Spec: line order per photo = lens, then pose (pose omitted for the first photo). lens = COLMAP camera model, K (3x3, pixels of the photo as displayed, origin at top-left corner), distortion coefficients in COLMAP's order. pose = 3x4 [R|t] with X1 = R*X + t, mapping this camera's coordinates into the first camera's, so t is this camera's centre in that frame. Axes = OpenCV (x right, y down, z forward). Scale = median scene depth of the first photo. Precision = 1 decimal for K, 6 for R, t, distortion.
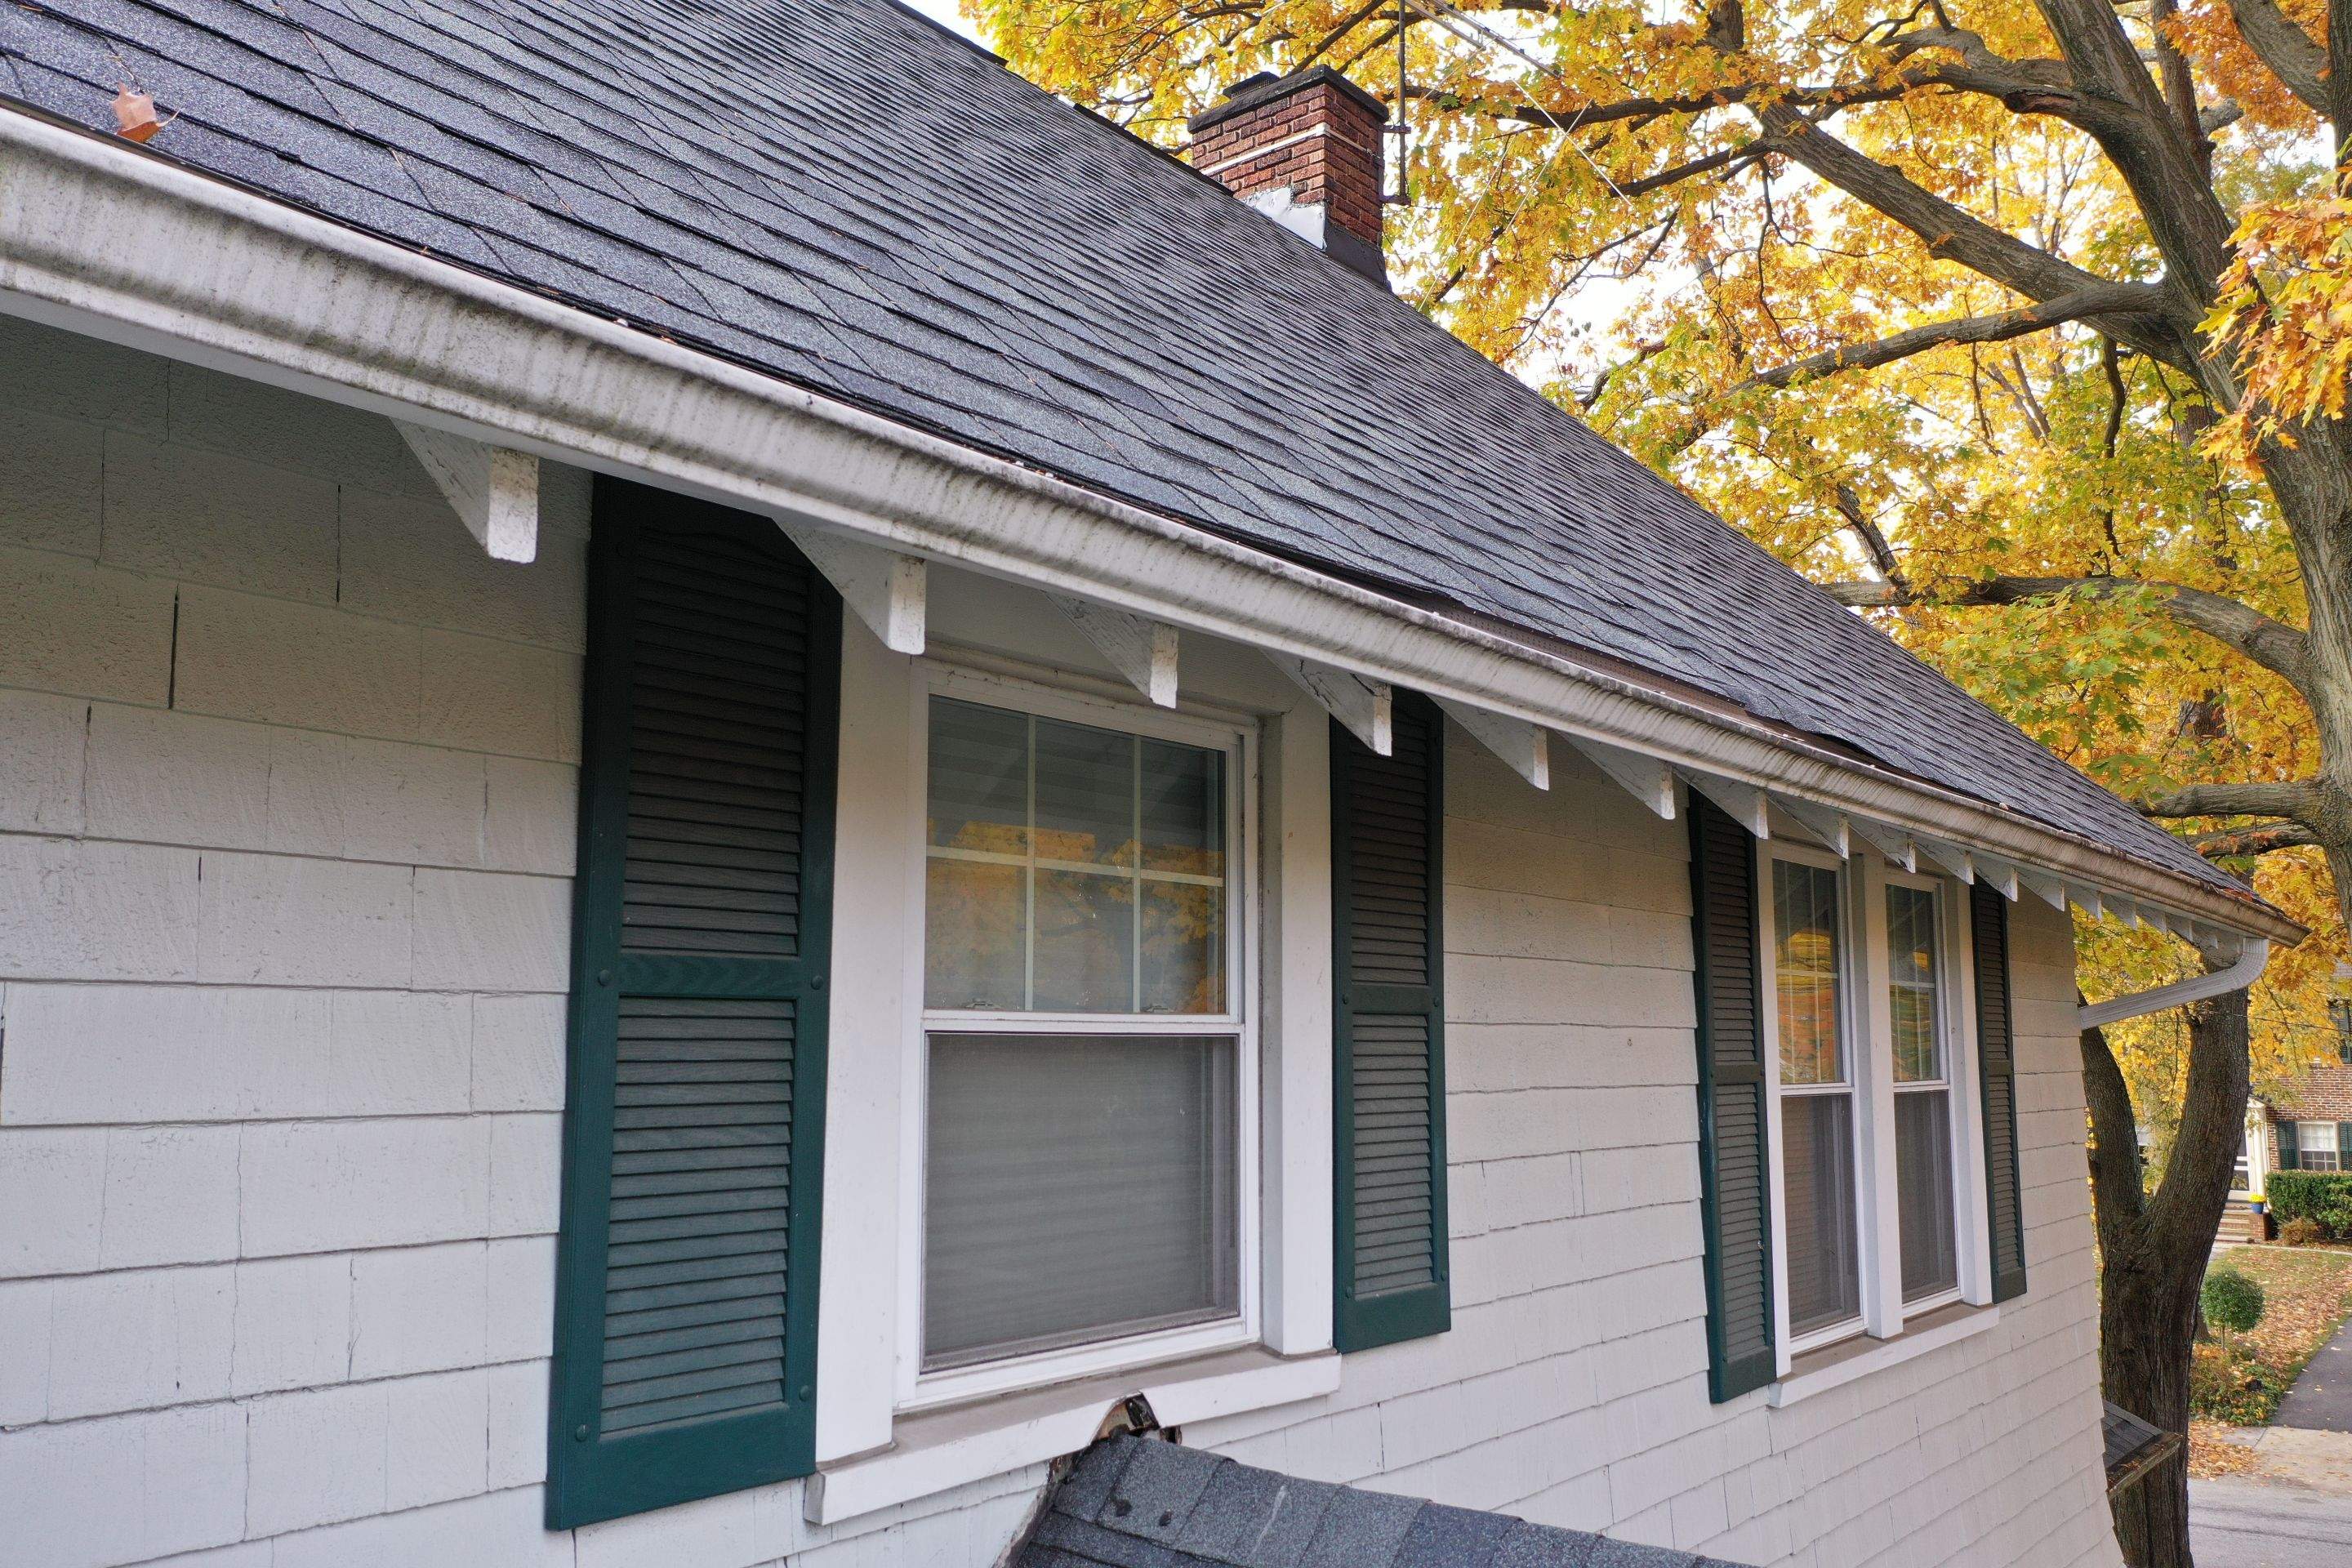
lens RADIAL K [[1847.2, 0, 1176.1], [0, 1847.2, 777.5], [0, 0, 1]] dist [-0.011571, 0.001350]
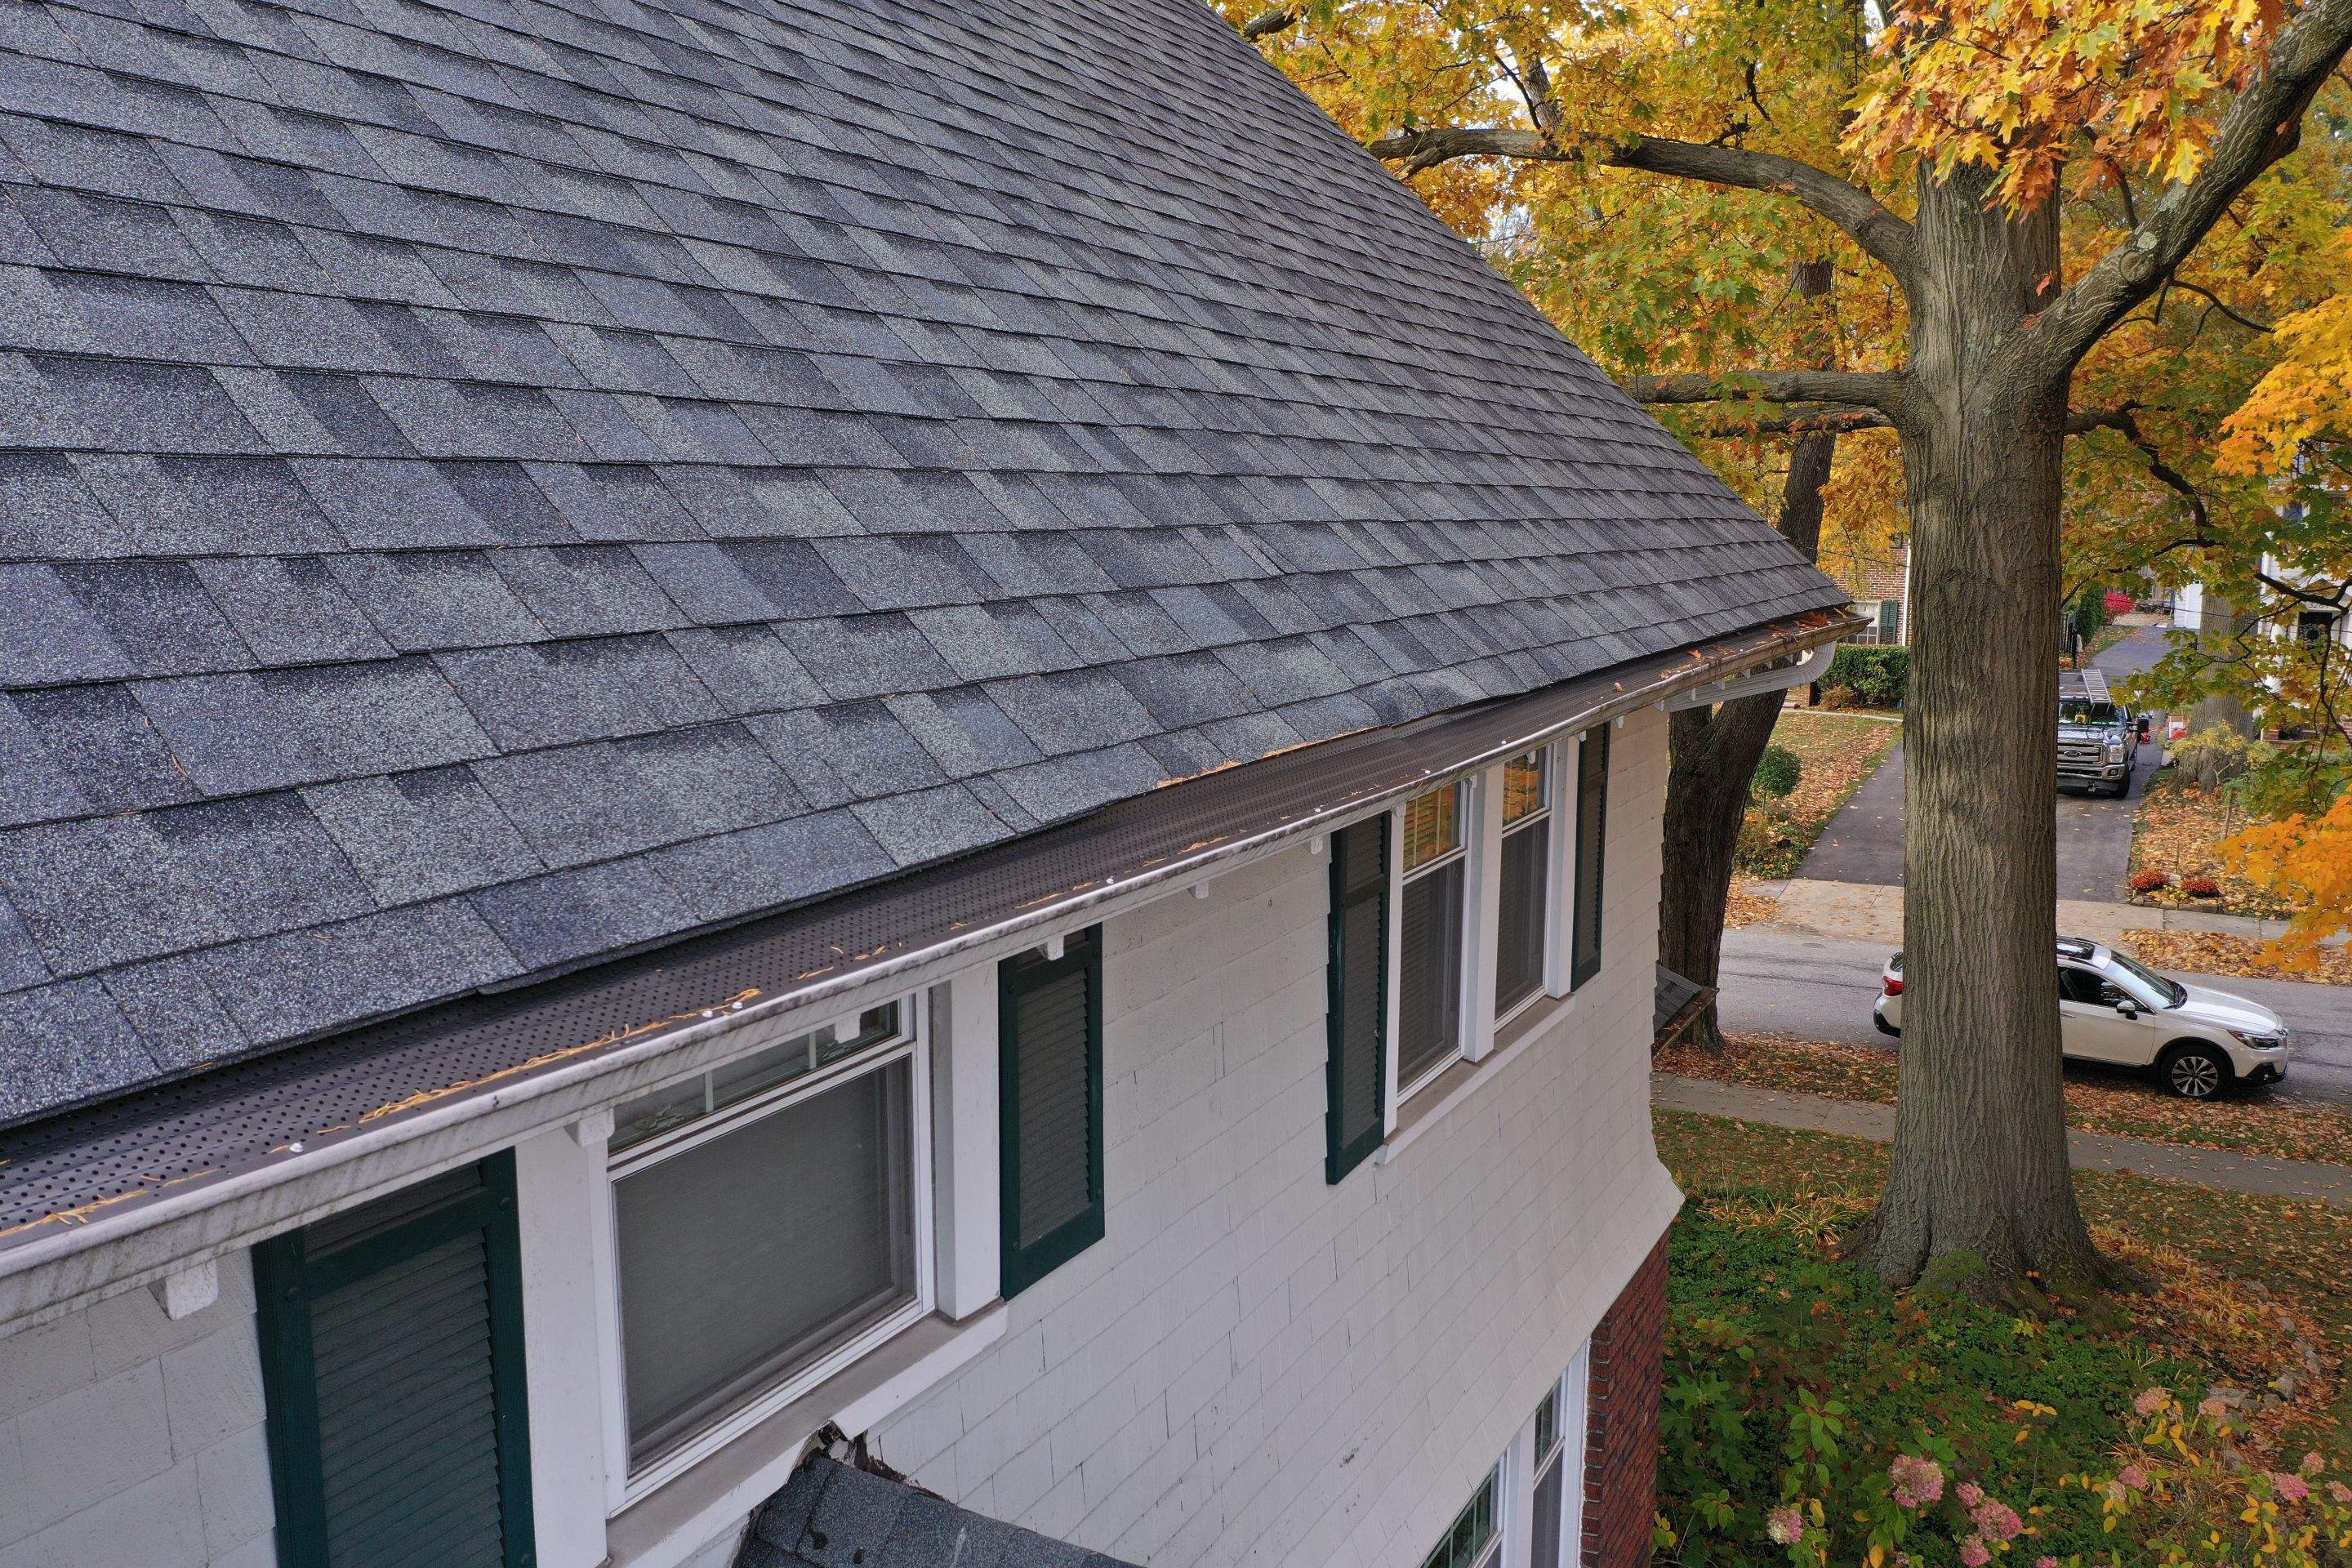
lens RADIAL K [[1847.2, 0, 1176.8], [0, 1847.2, 773.3], [0, 0, 1]] dist [-0.011571, 0.001350]
pose [[0.981674, -0.029137, 0.188329, -0.006411], [-0.026604, 0.957613, 0.286826, -0.190348], [-0.188704, -0.286580, 0.939289, 0.017935]]
